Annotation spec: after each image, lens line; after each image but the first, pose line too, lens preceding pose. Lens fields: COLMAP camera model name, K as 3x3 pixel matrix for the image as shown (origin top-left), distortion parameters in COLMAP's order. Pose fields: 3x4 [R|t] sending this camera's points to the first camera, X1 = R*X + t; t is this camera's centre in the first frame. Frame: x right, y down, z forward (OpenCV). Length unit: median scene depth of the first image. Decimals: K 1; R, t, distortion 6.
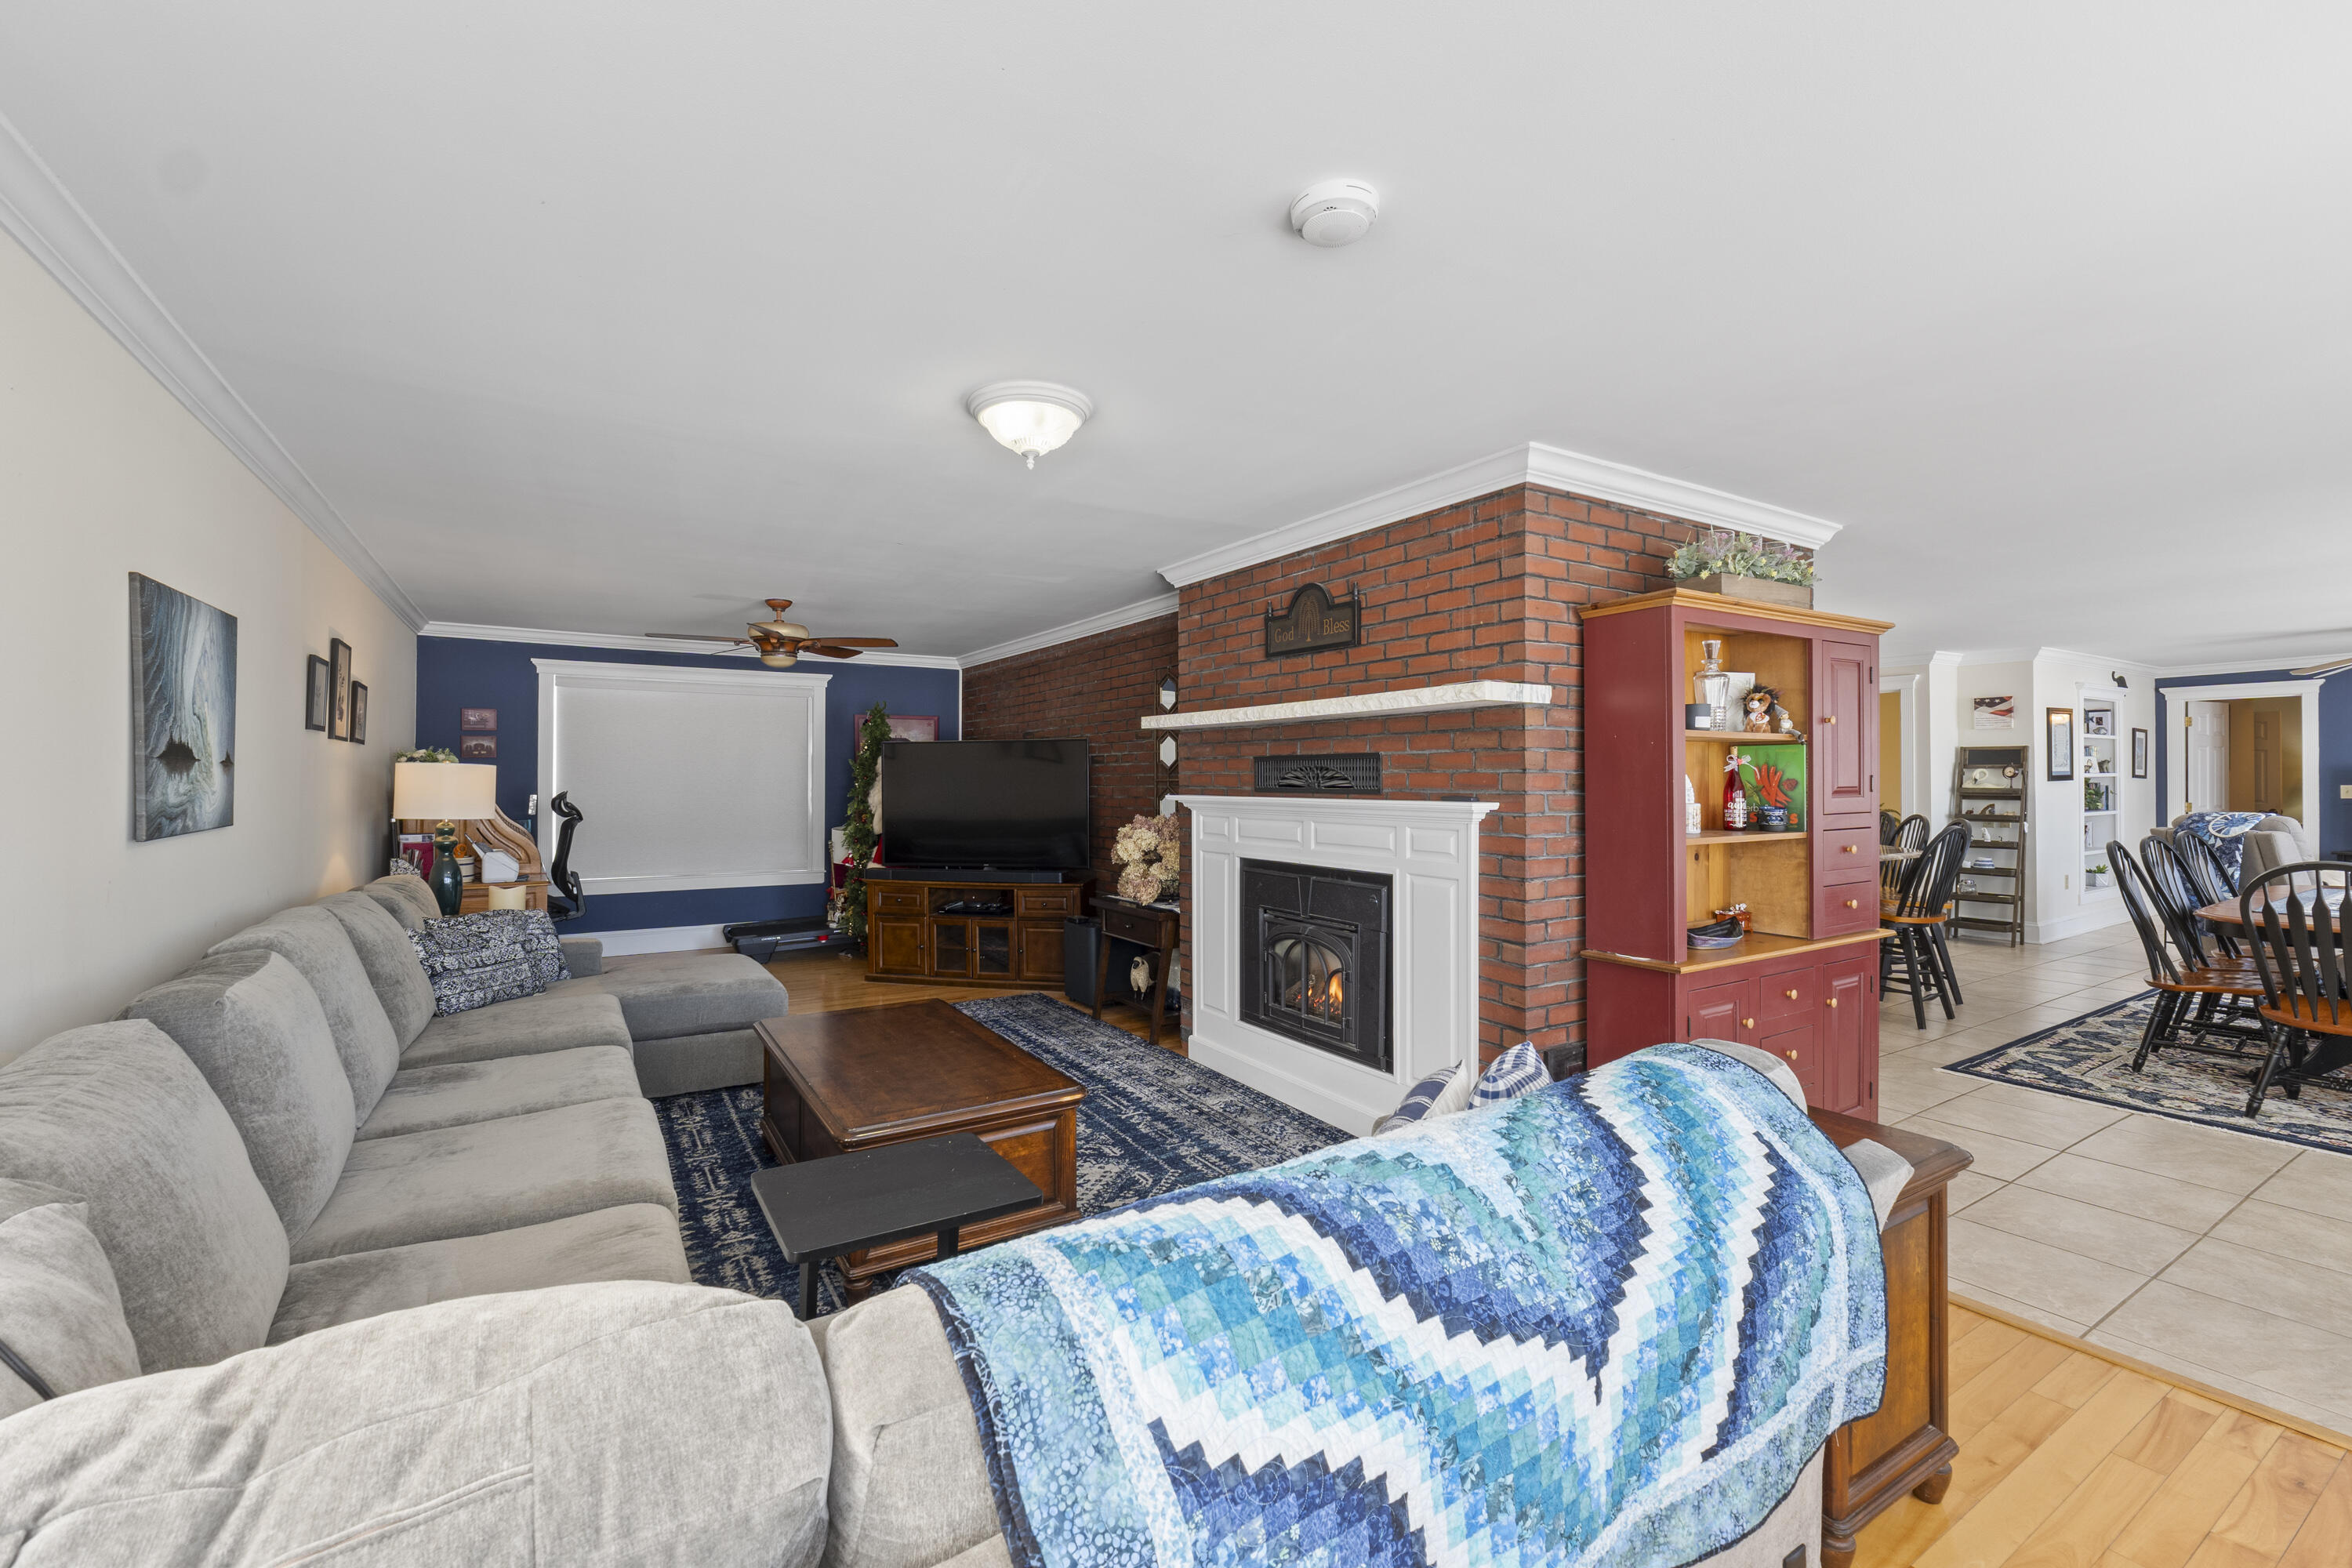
lens RADIAL K [[994.7, 0, 1161.8], [0, 994.7, 773.4], [0, 0, 1]] dist [-0.008148, -0.000315]
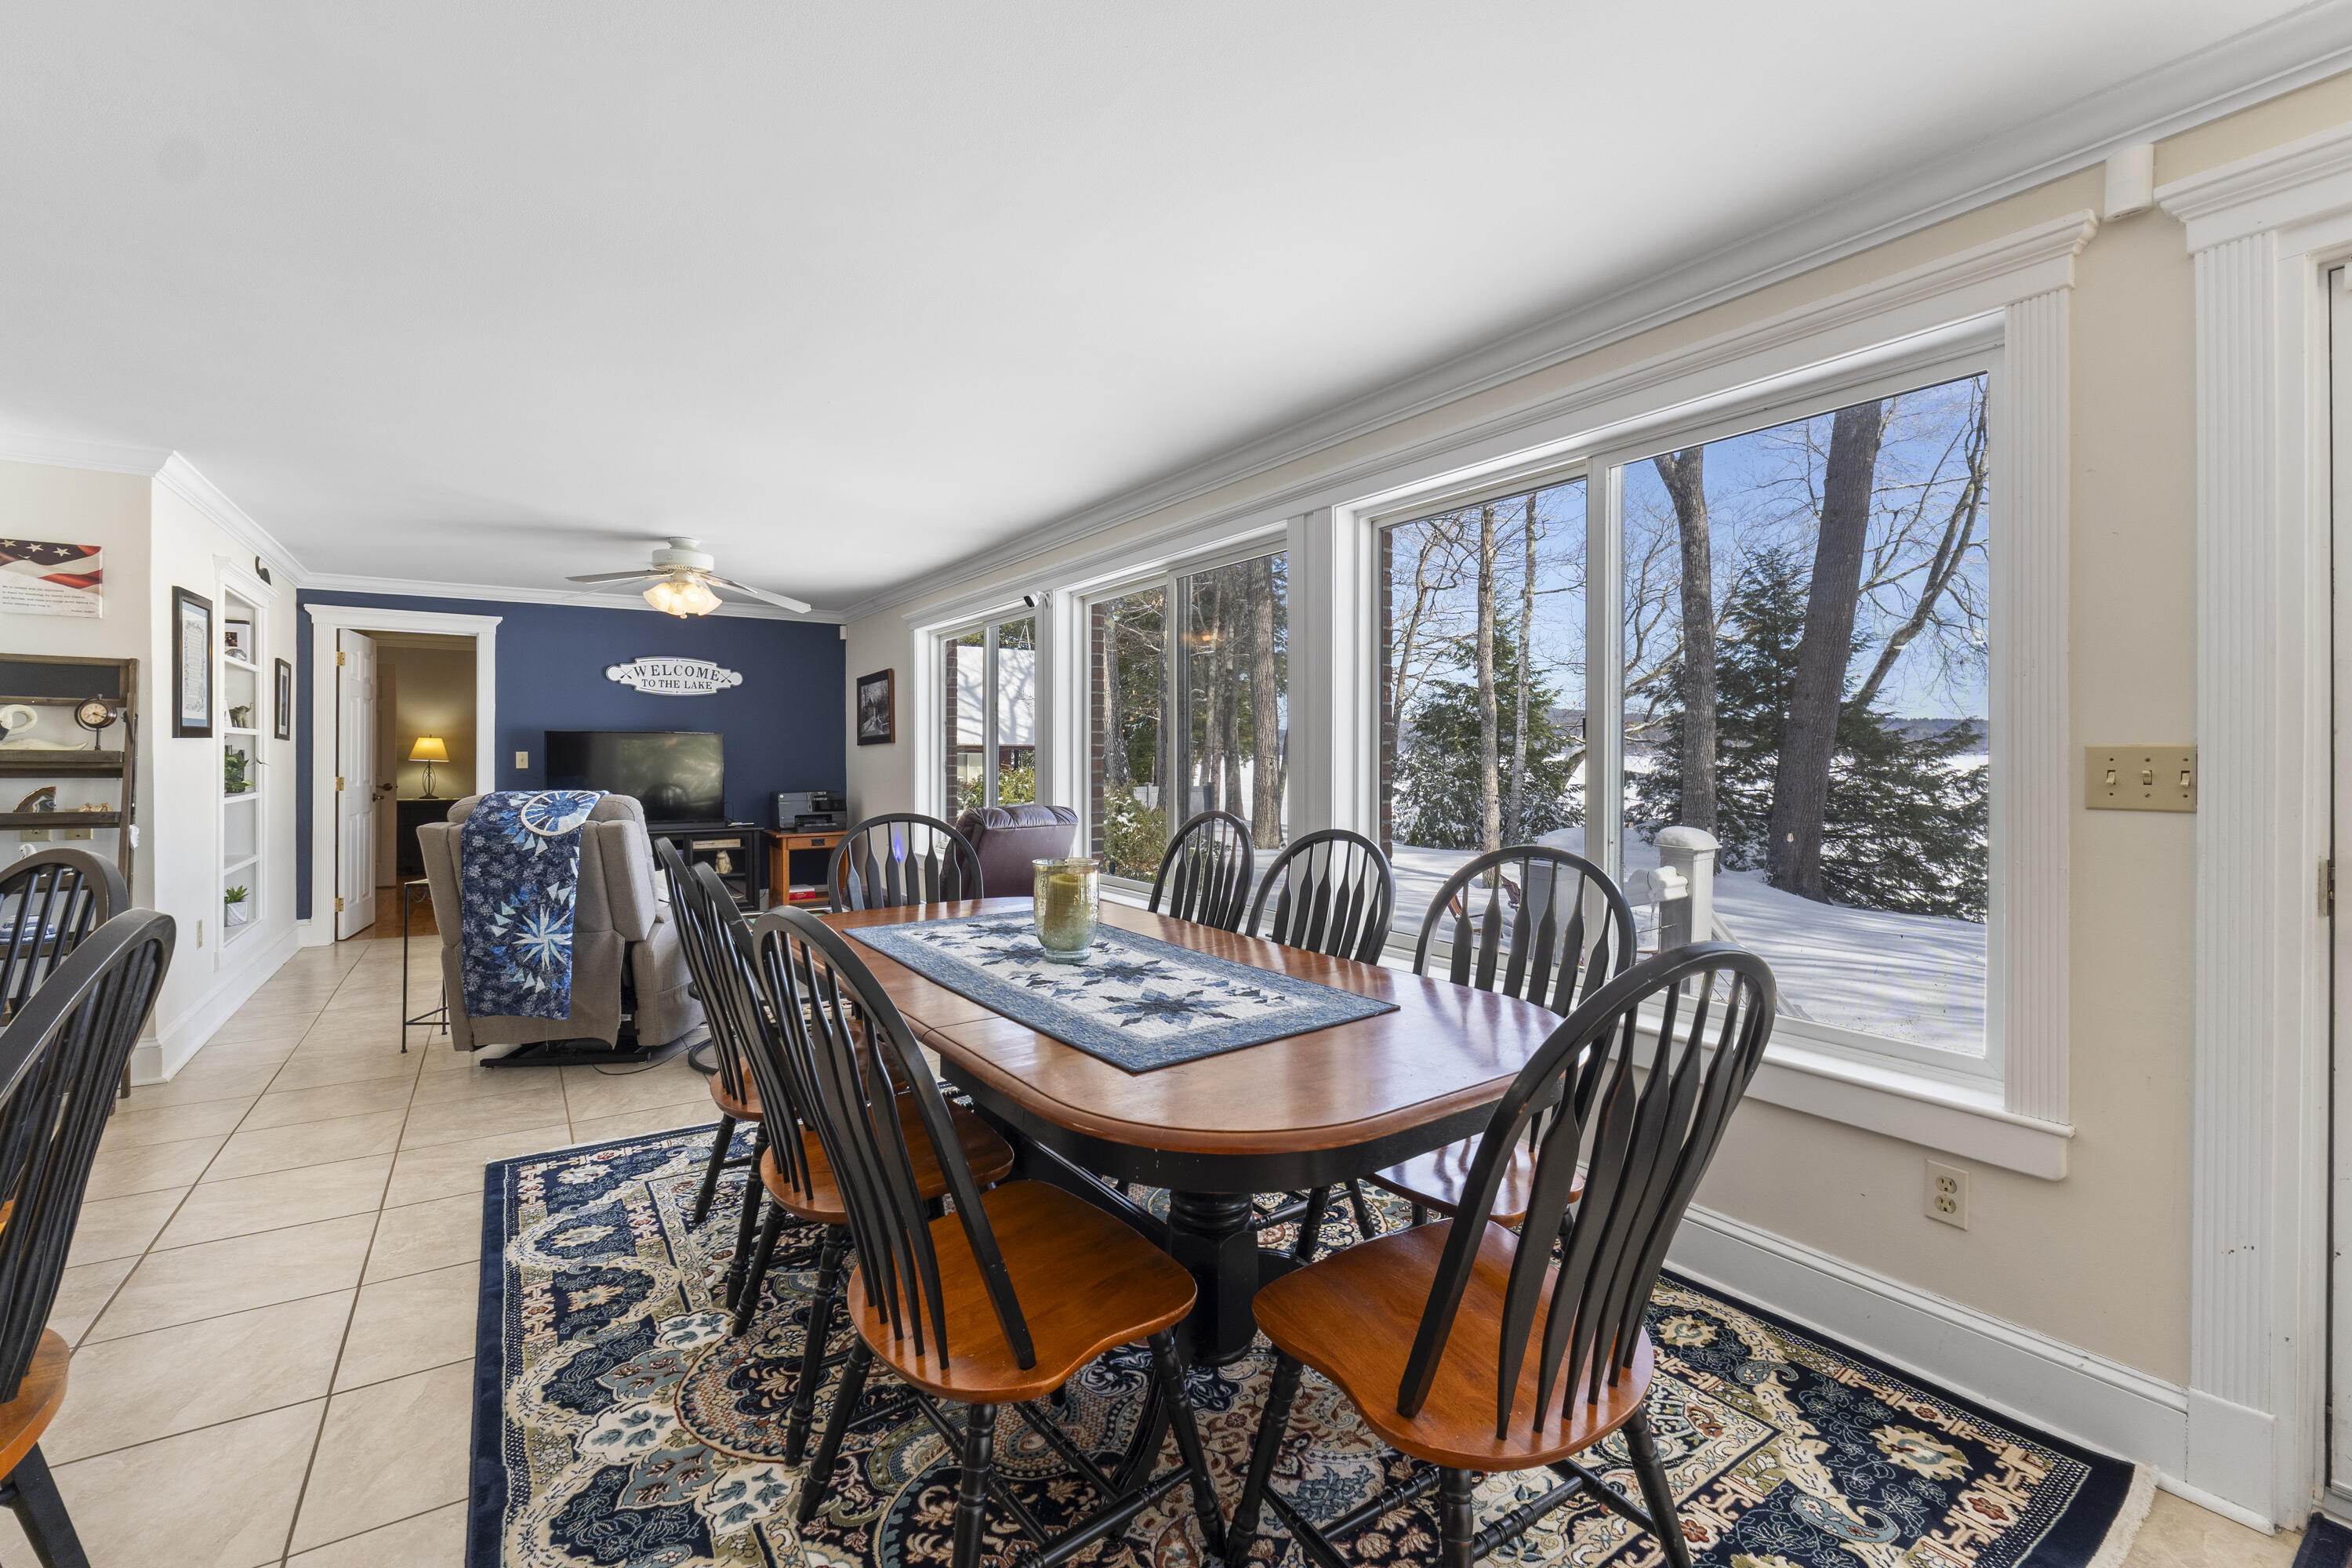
lens RADIAL K [[1001.1, 0, 1157.2], [0, 1001.1, 762.8], [0, 0, 1]] dist [-0.001933, -0.000518]
pose [[-0.024539, -0.003272, 0.999694, 0.388777], [-0.010764, 0.999938, 0.003008, 0.013655], [-0.999641, -0.010687, -0.024573, 0.522298]]
